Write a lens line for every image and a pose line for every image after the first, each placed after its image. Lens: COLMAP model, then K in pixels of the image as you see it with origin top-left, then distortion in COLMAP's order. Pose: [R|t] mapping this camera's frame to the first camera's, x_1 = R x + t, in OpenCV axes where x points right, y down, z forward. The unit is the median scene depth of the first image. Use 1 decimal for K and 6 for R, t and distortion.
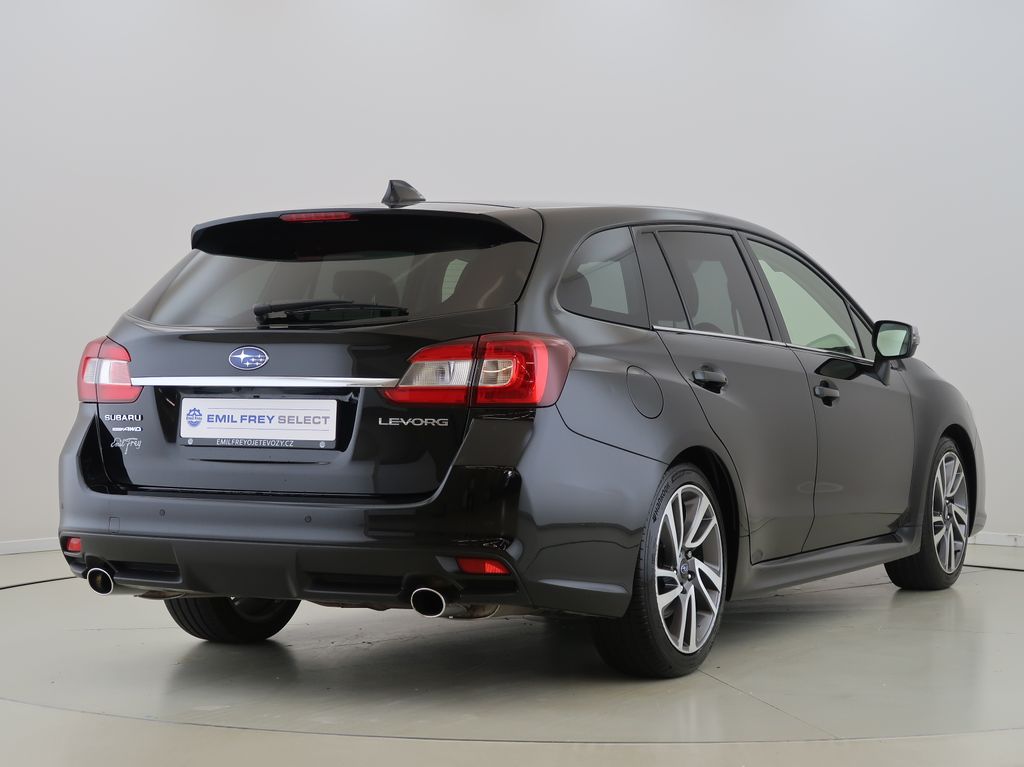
lens RADIAL K [[756.2, 0, 512.5], [0, 756.2, 381.6], [0, 0, 1]] dist [-0.009321, -0.003122]
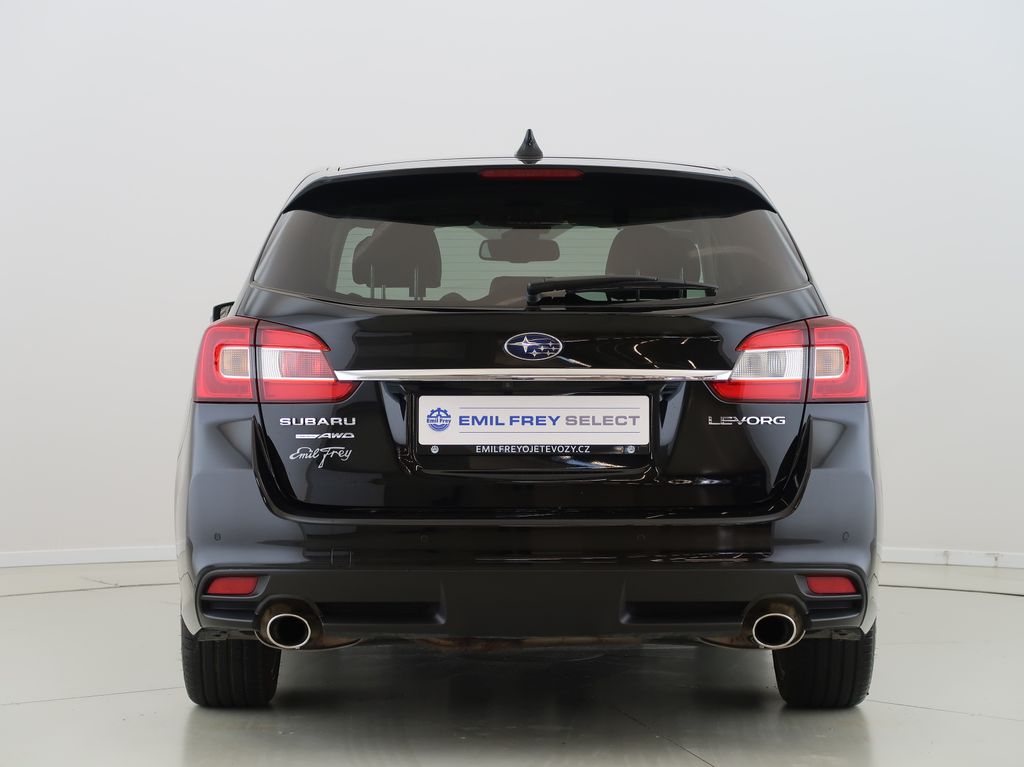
lens RADIAL K [[875.8, 0, 512.1], [0, 875.8, 381.3], [0, 0, 1]] dist [-0.000148, -0.004061]
pose [[0.984669, -0.010262, 0.174134, -0.522819], [0.007345, 0.999822, 0.017386, -0.009578], [-0.174281, -0.015840, 0.984569, 0.066152]]
